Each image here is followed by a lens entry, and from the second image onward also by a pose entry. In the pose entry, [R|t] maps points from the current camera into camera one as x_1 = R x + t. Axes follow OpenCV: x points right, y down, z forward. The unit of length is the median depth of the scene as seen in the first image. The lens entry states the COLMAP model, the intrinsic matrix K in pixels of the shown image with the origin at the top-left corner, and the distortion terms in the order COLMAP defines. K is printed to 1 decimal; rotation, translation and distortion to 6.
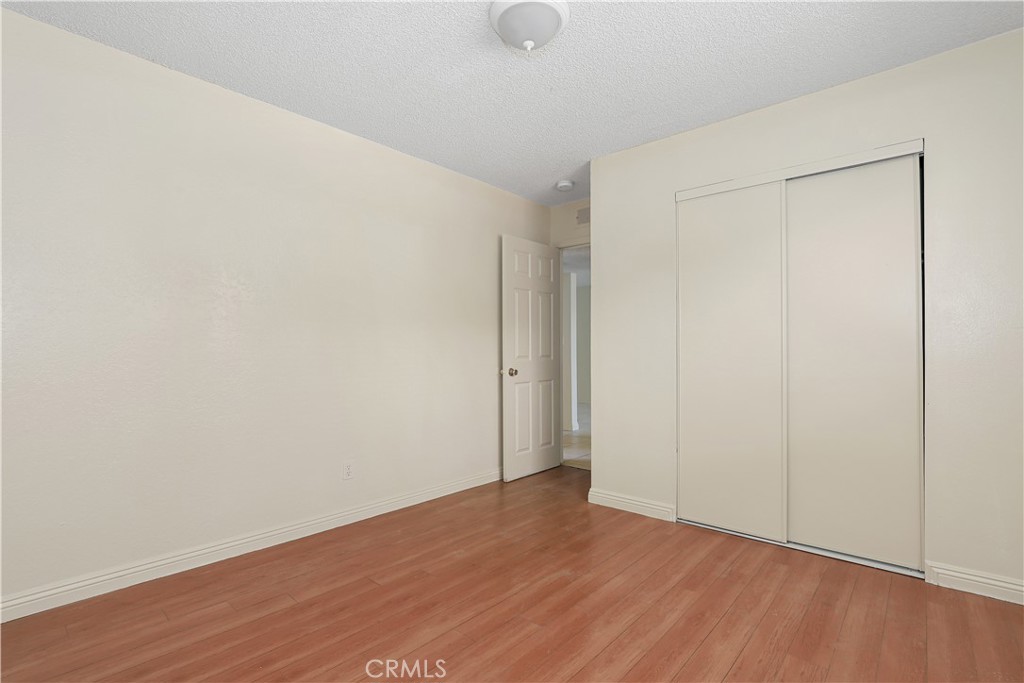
lens RADIAL K [[475.9, 0, 506.2], [0, 475.9, 338.8], [0, 0, 1]] dist [-0.057202, 0.000445]
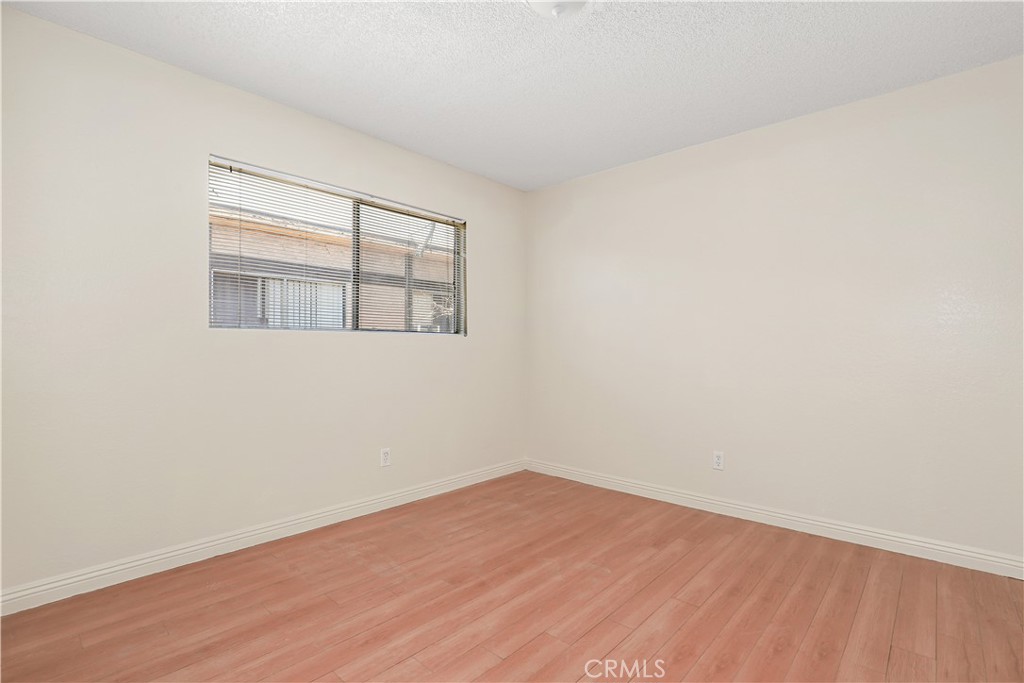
lens RADIAL K [[475.9, 0, 506.2], [0, 475.9, 338.8], [0, 0, 1]] dist [-0.057202, 0.000445]
pose [[-0.999840, 0.004369, 0.017340, 0.139471], [0.003629, 0.999090, -0.042490, 0.045157], [-0.017510, -0.042420, -0.998946, 2.014147]]
